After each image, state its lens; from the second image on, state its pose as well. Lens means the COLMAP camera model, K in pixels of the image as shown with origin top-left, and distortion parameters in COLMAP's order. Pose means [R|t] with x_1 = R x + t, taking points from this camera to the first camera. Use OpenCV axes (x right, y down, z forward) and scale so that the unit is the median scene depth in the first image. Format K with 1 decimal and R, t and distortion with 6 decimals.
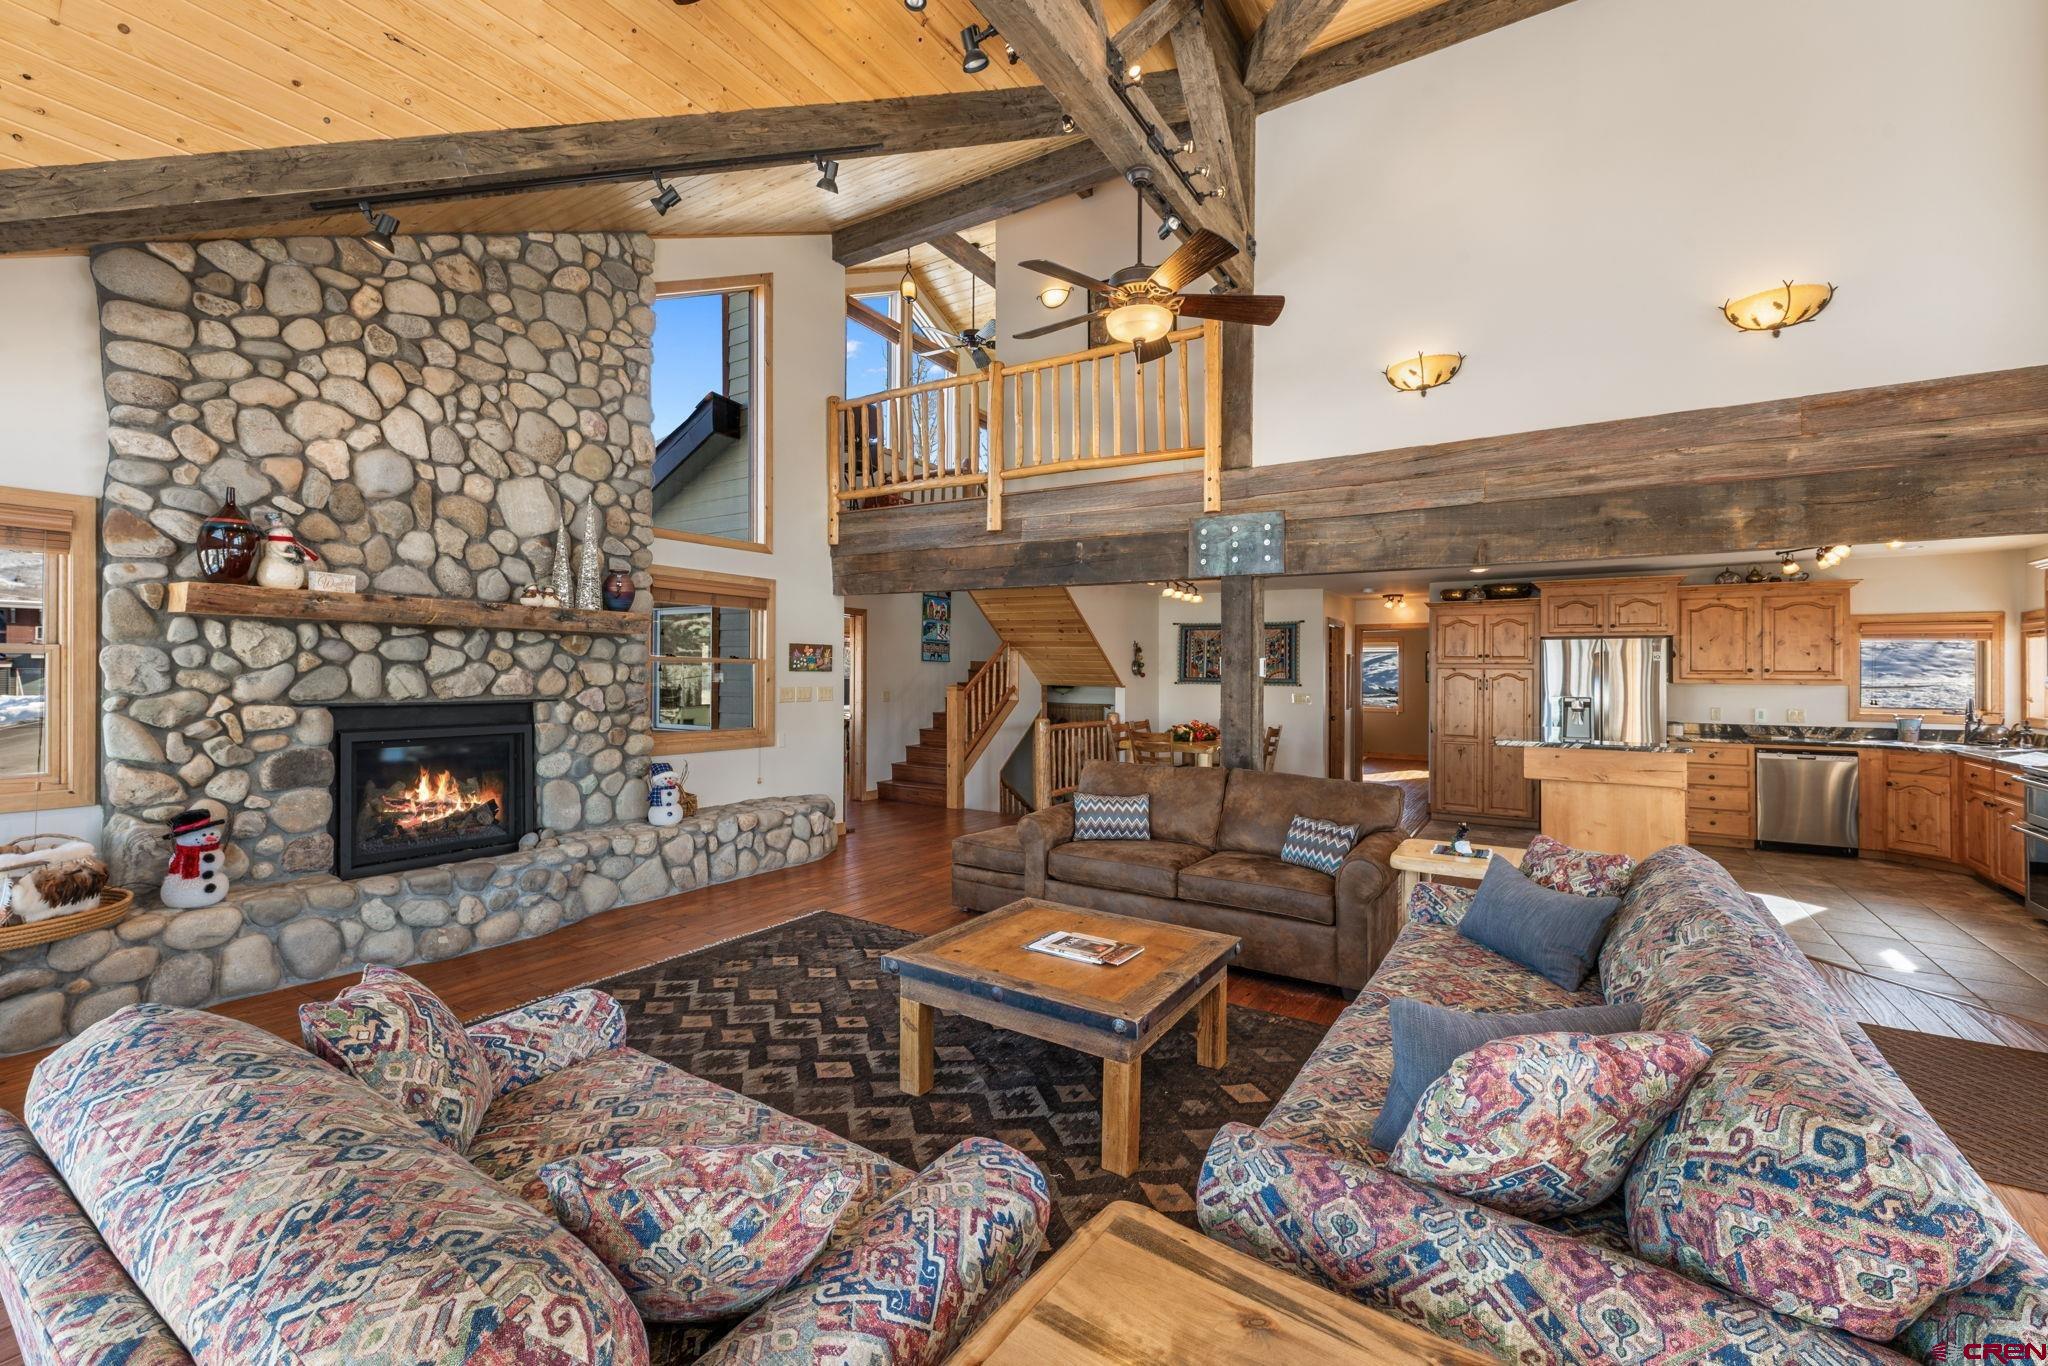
lens RADIAL K [[849.7, 0, 1023.5], [0, 849.7, 673.3], [0, 0, 1]] dist [-0.005564, -0.000872]
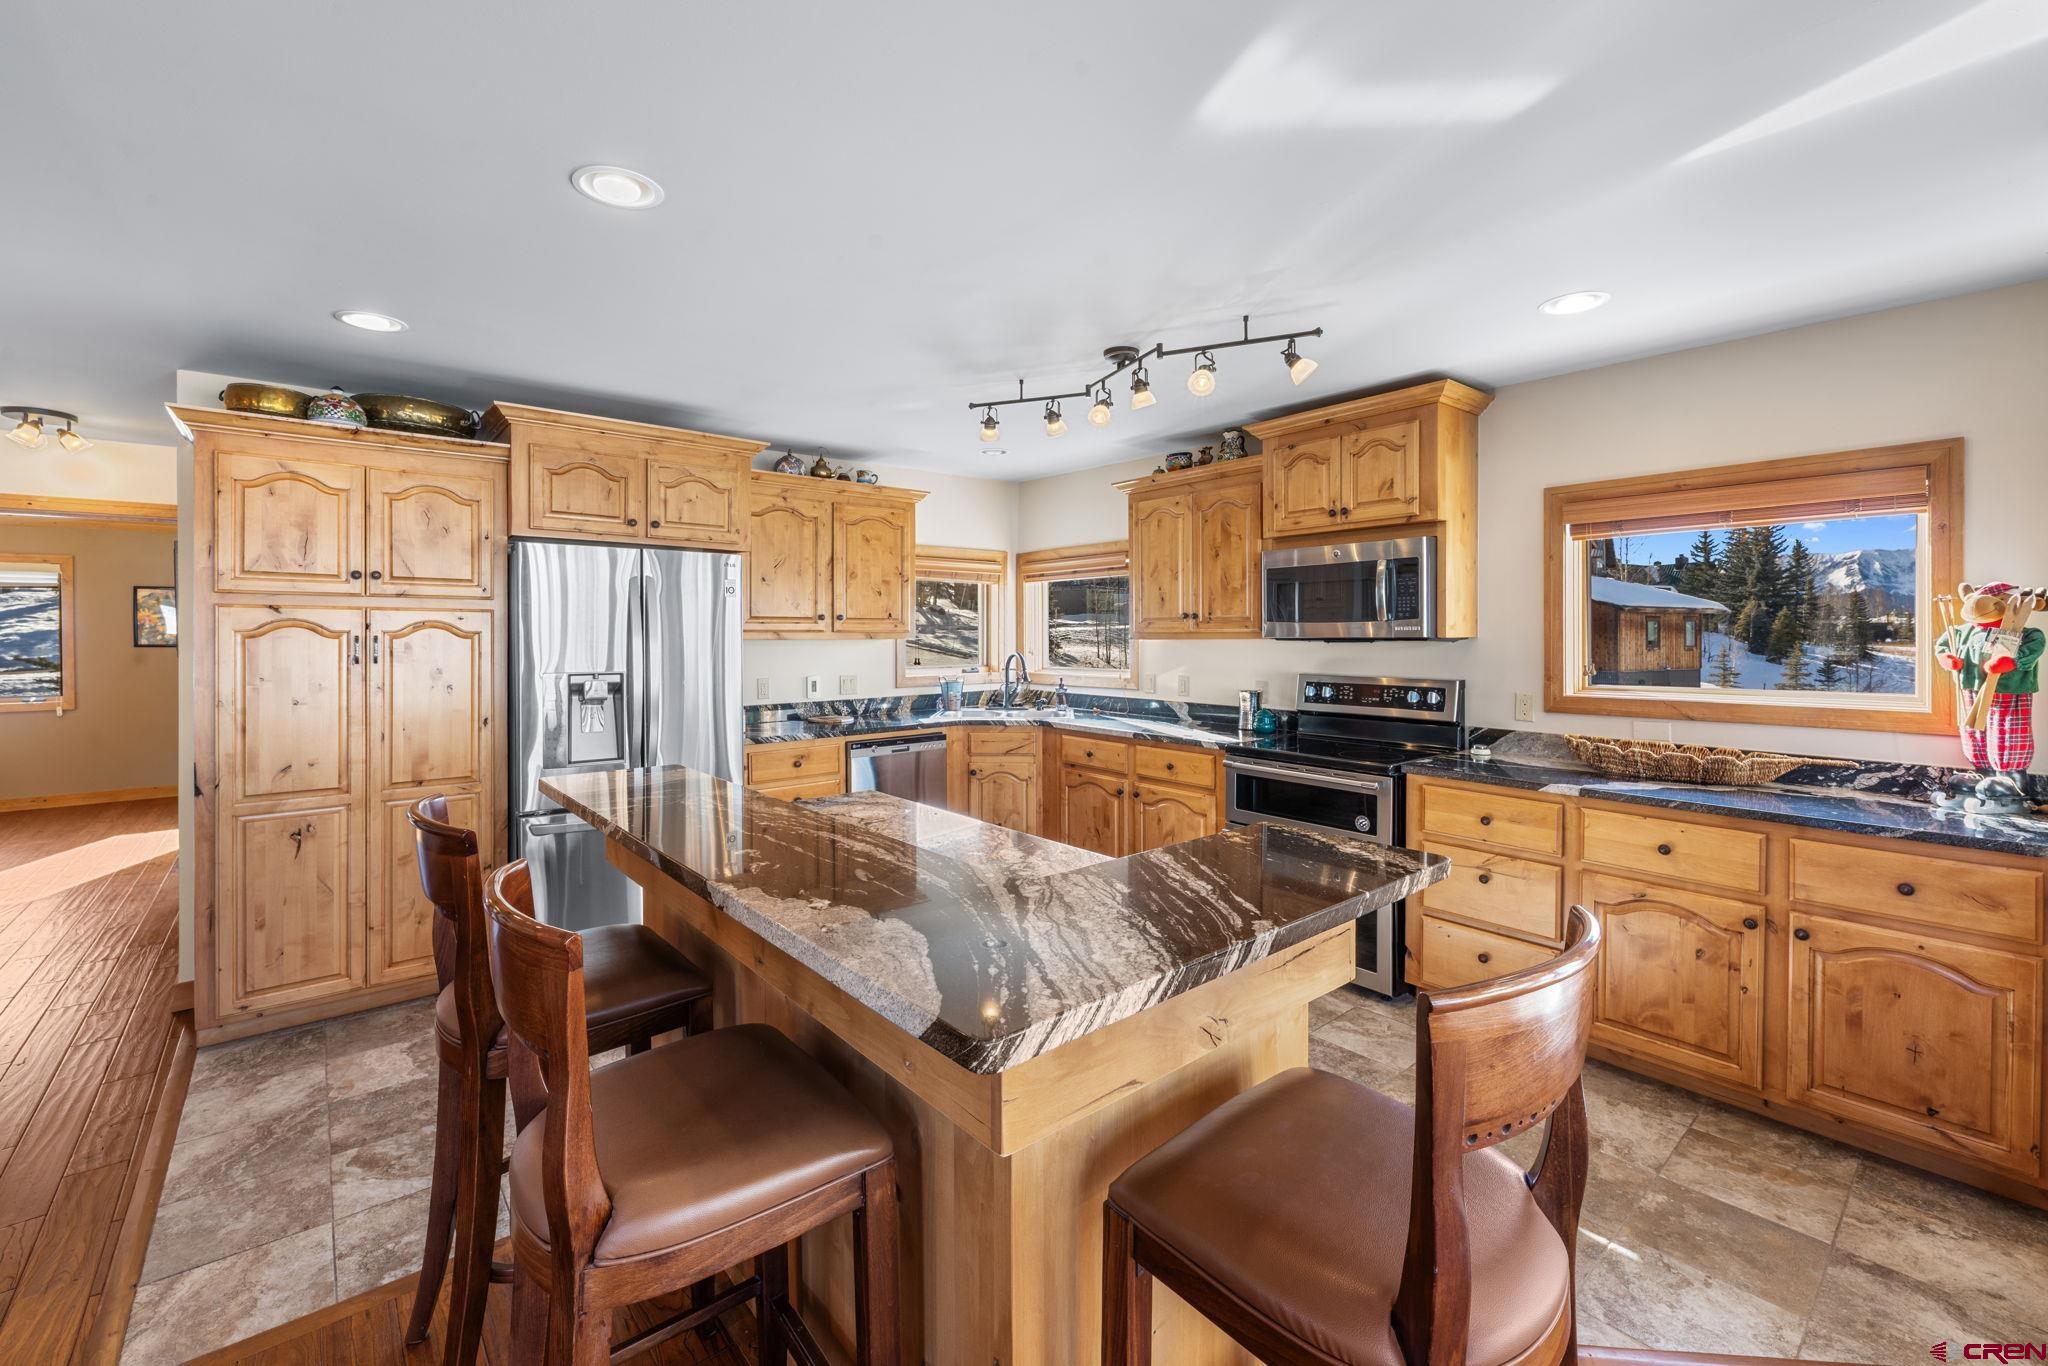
lens RADIAL K [[849.7, 0, 996.2], [0, 849.7, 634.6], [0, 0, 1]] dist [-0.005564, -0.000872]
pose [[0.315617, -0.009451, 0.948840, 0.302034], [0.000729, 0.999953, 0.009717, 0.003515], [-0.948886, -0.002375, 0.315609, 0.679320]]
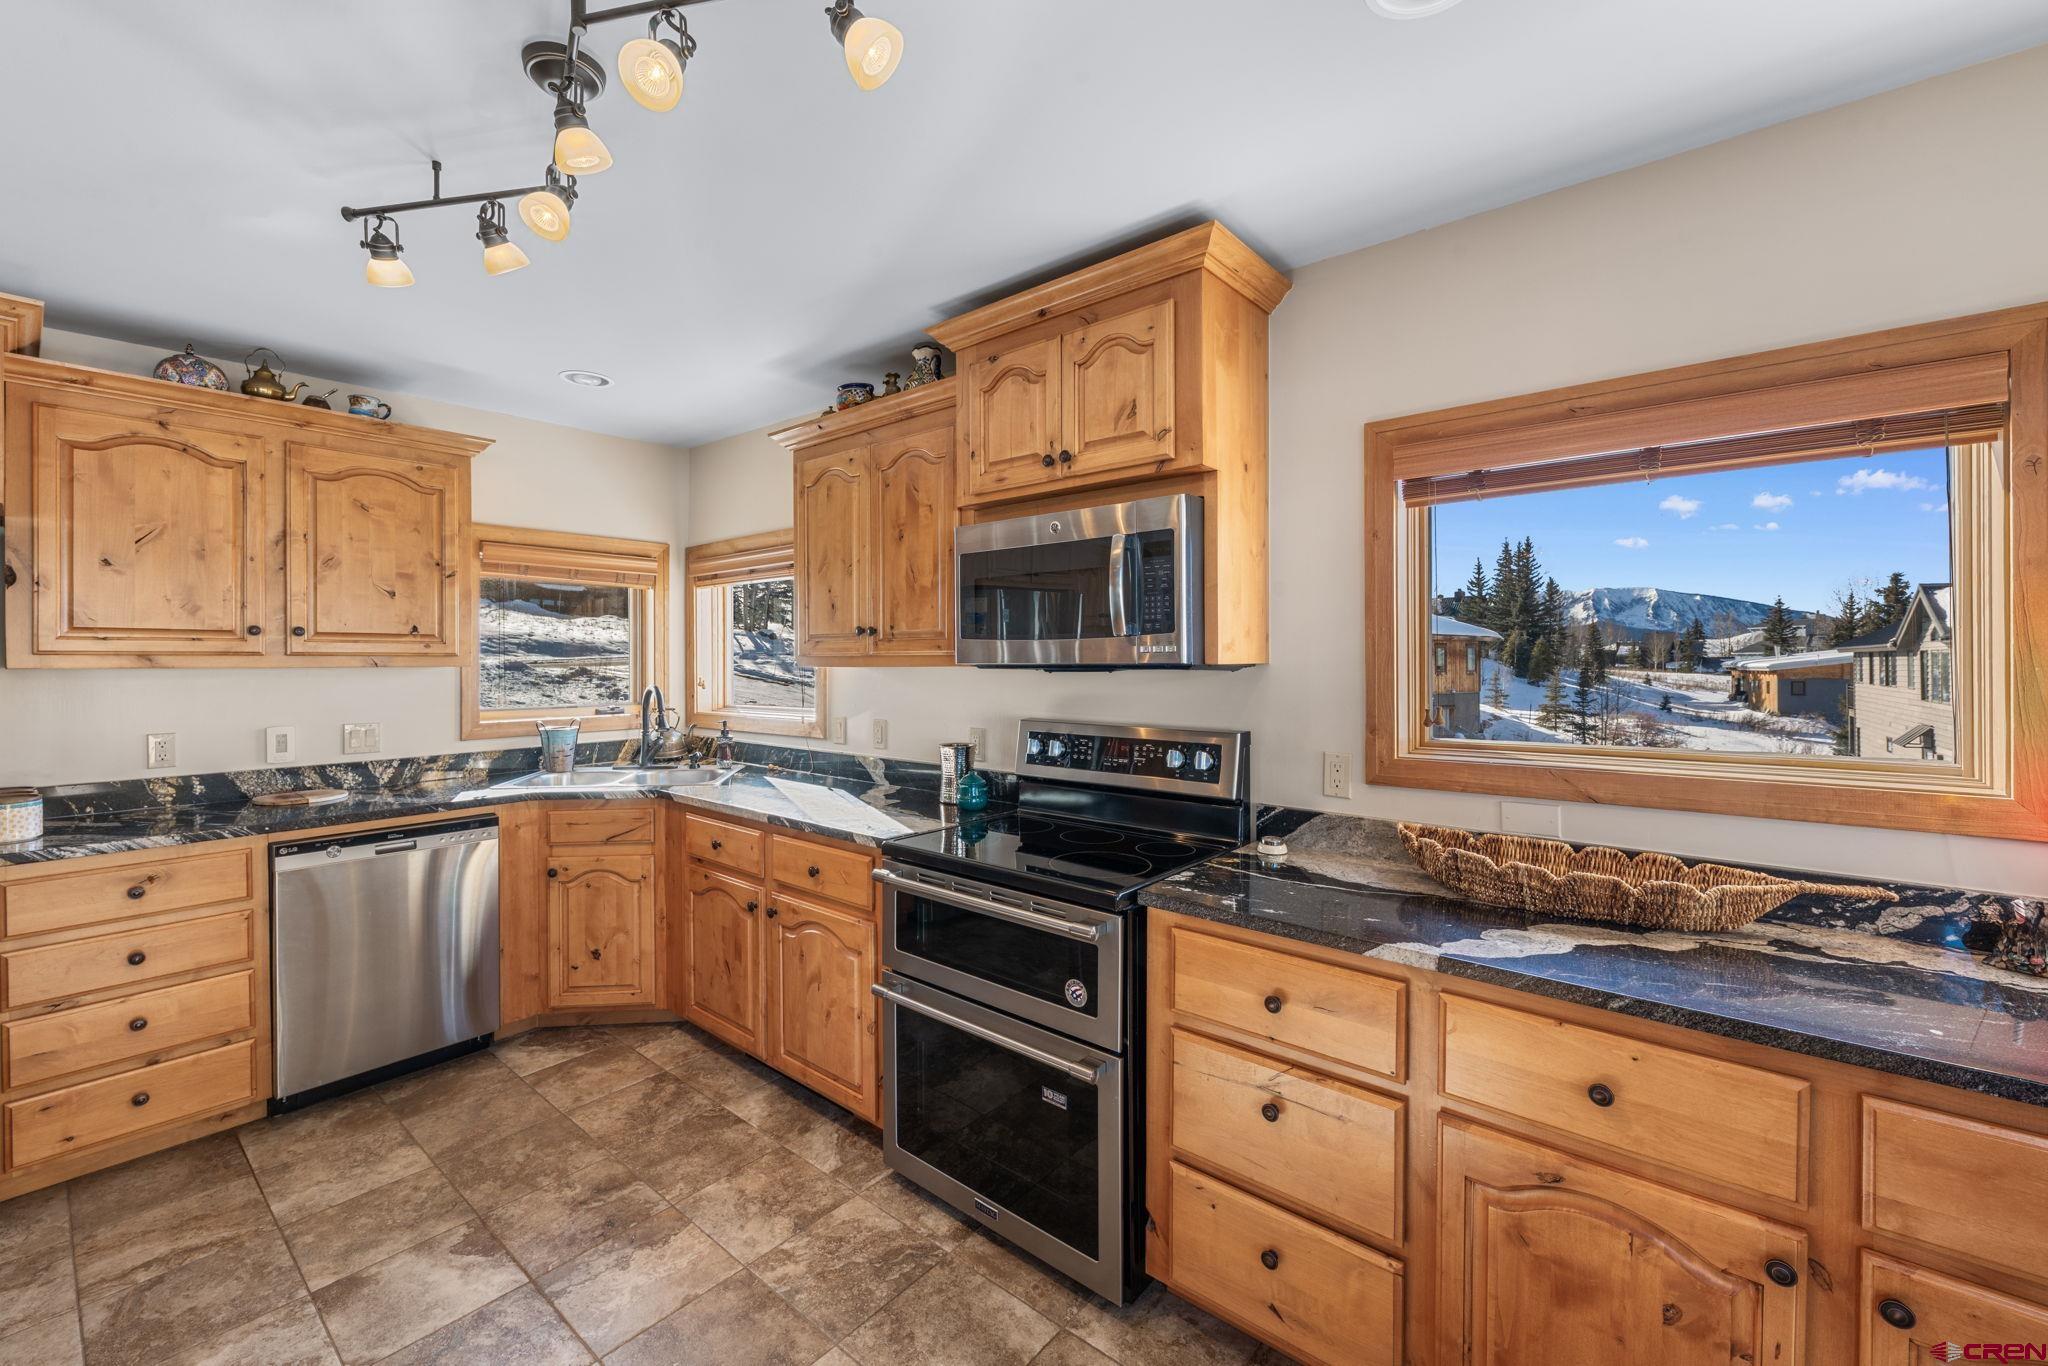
lens RADIAL K [[849.7, 0, 992.8], [0, 849.7, 653.9], [0, 0, 1]] dist [-0.005564, -0.000872]
pose [[0.143289, -0.002443, 0.989678, 0.536728], [-0.000926, 0.999996, 0.002603, 0.005842], [-0.989680, -0.001289, 0.143286, 0.624354]]
